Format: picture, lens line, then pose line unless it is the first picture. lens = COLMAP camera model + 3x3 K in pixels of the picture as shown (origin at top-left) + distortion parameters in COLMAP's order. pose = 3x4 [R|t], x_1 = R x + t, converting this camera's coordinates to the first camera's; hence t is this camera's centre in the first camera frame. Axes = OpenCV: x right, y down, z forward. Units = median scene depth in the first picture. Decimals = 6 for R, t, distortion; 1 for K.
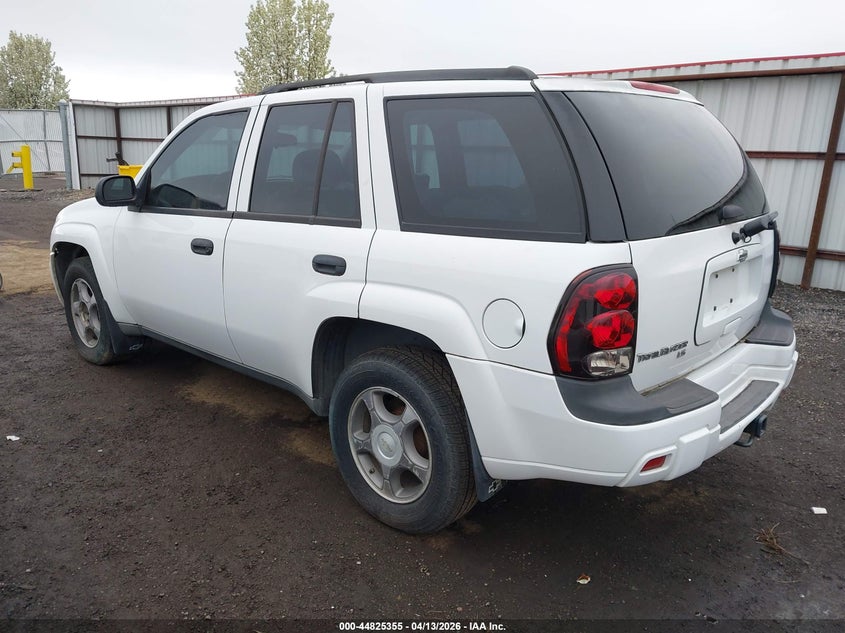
lens RADIAL K [[668.2, 0, 422.5], [0, 668.2, 316.5], [0, 0, 1]] dist [0.003462, -0.002508]
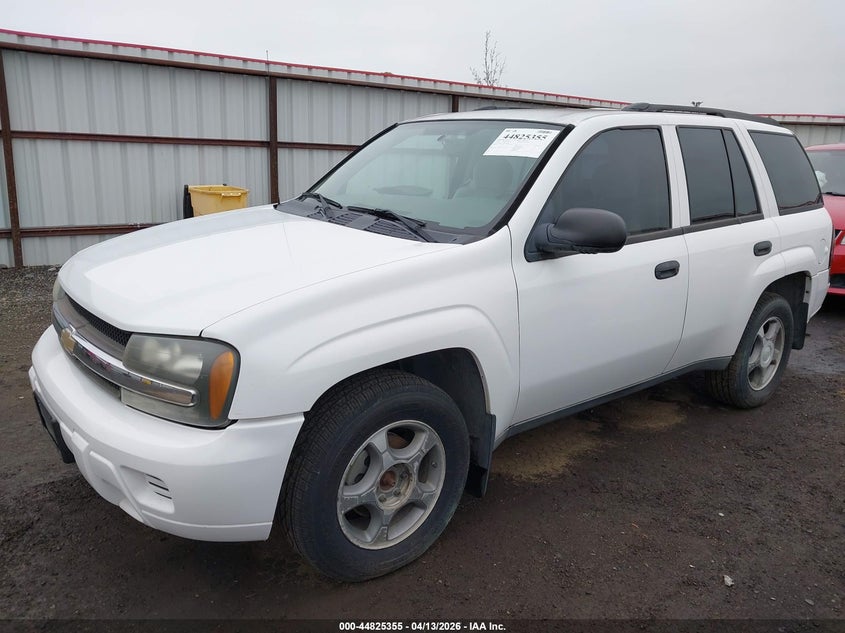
lens RADIAL K [[668.2, 0, 422.5], [0, 668.2, 316.5], [0, 0, 1]] dist [0.003462, -0.002508]
pose [[0.148854, -0.257561, 0.954728, -0.939687], [0.212239, 0.951305, 0.223547, -0.235524], [-0.965814, 0.169355, 0.196270, 0.829601]]
